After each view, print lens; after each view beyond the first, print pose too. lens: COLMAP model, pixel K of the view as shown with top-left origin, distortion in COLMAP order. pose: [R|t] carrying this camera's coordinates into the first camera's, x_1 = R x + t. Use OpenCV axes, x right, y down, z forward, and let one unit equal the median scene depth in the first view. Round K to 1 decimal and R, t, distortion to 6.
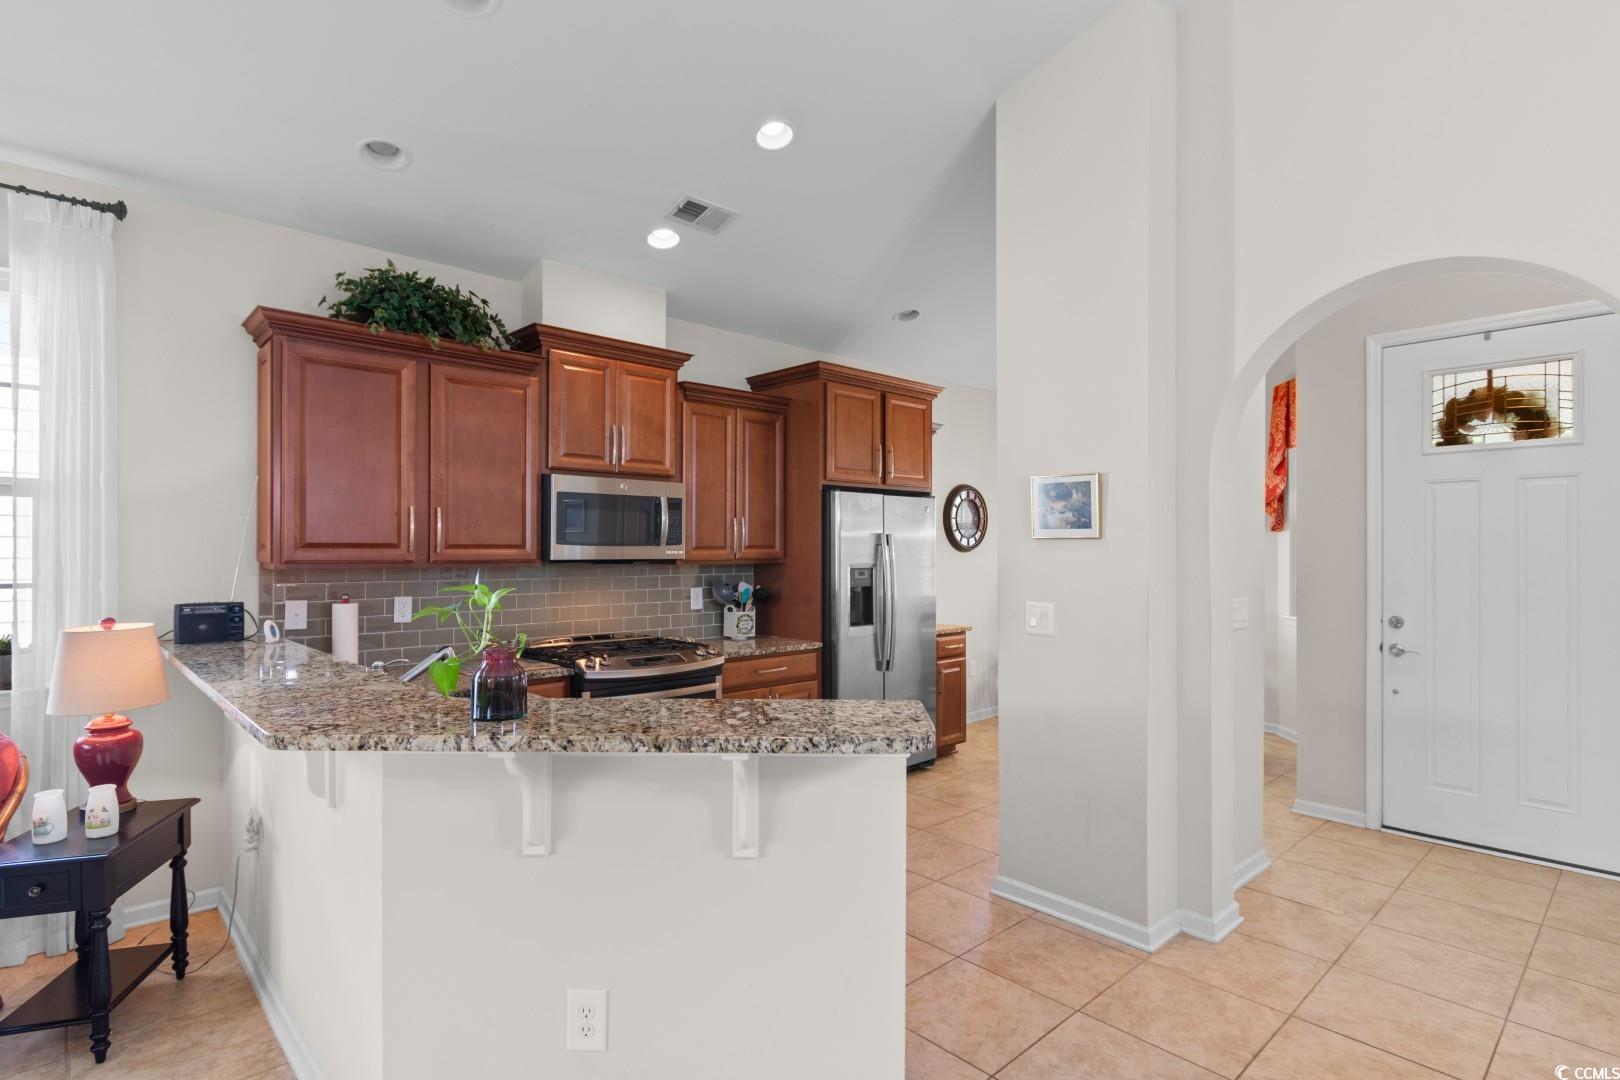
lens RADIAL K [[807.9, 0, 816.9], [0, 807.9, 545.5], [0, 0, 1]] dist [0.009409, -0.003832]
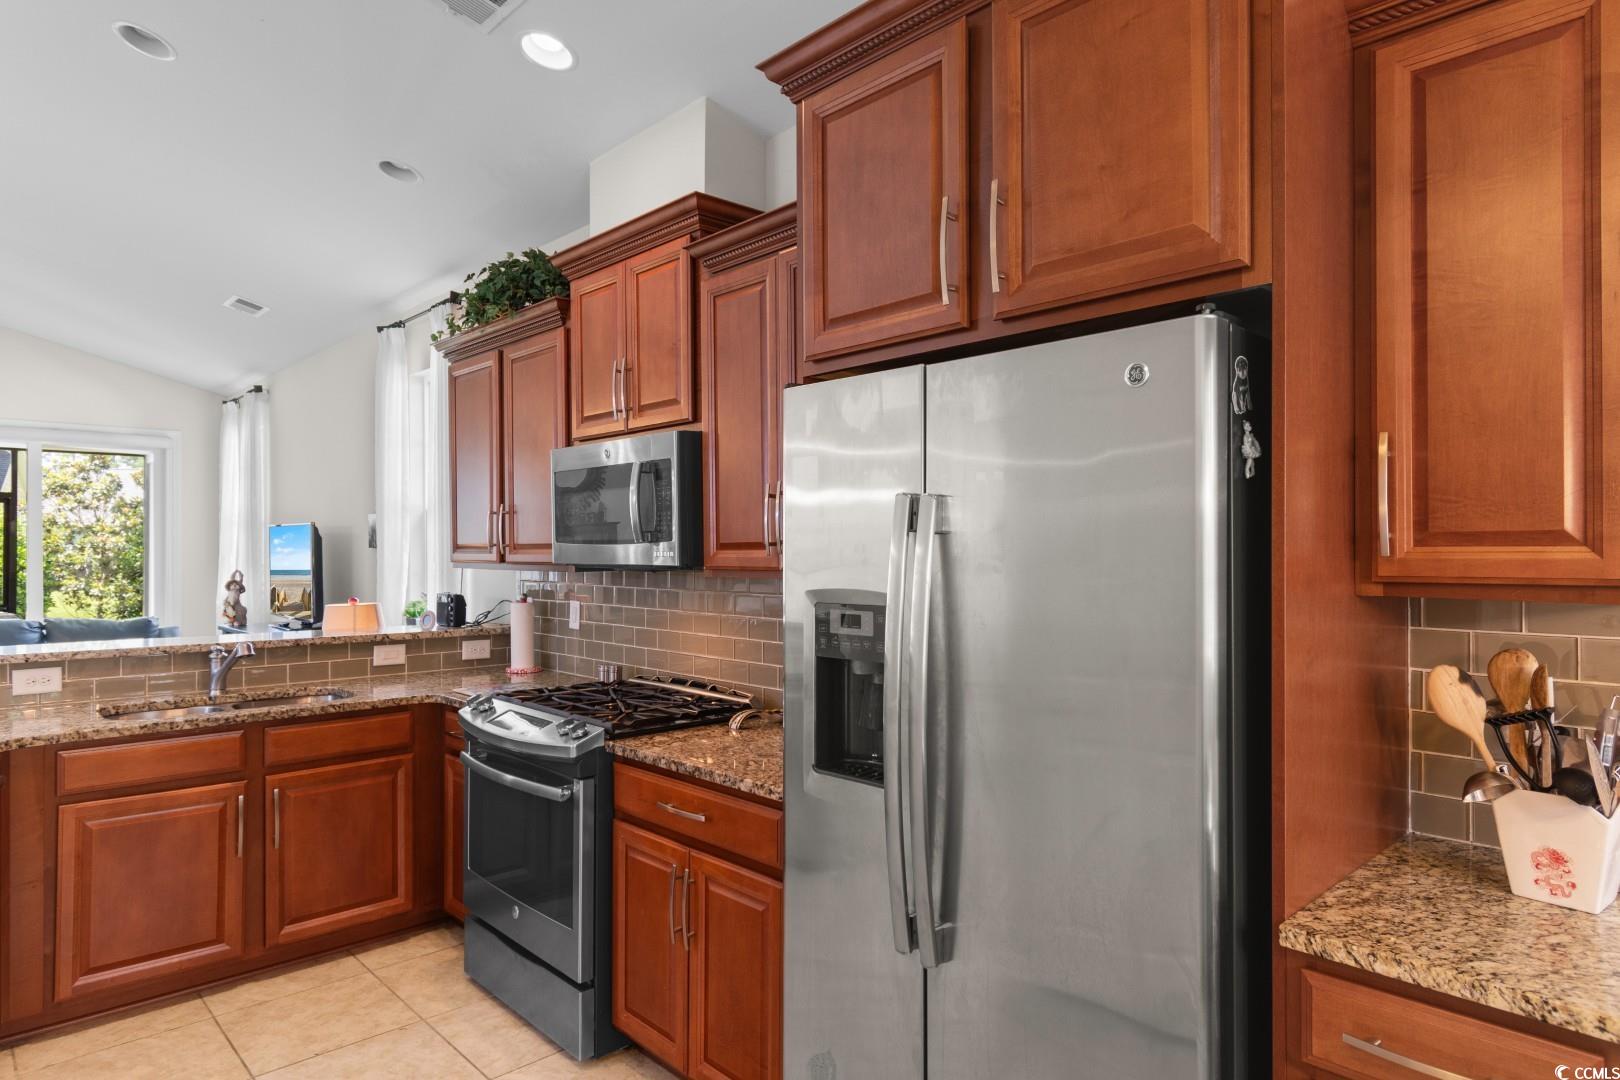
lens RADIAL K [[945.5, 0, 816.7], [0, 945.5, 546.3], [0, 0, 1]] dist [0.008579, -0.001749]
pose [[0.009731, -0.004547, -0.999942, 0.532786], [0.007413, 0.999963, -0.004475, 0.007227], [0.999925, -0.007369, 0.009764, 1.181669]]
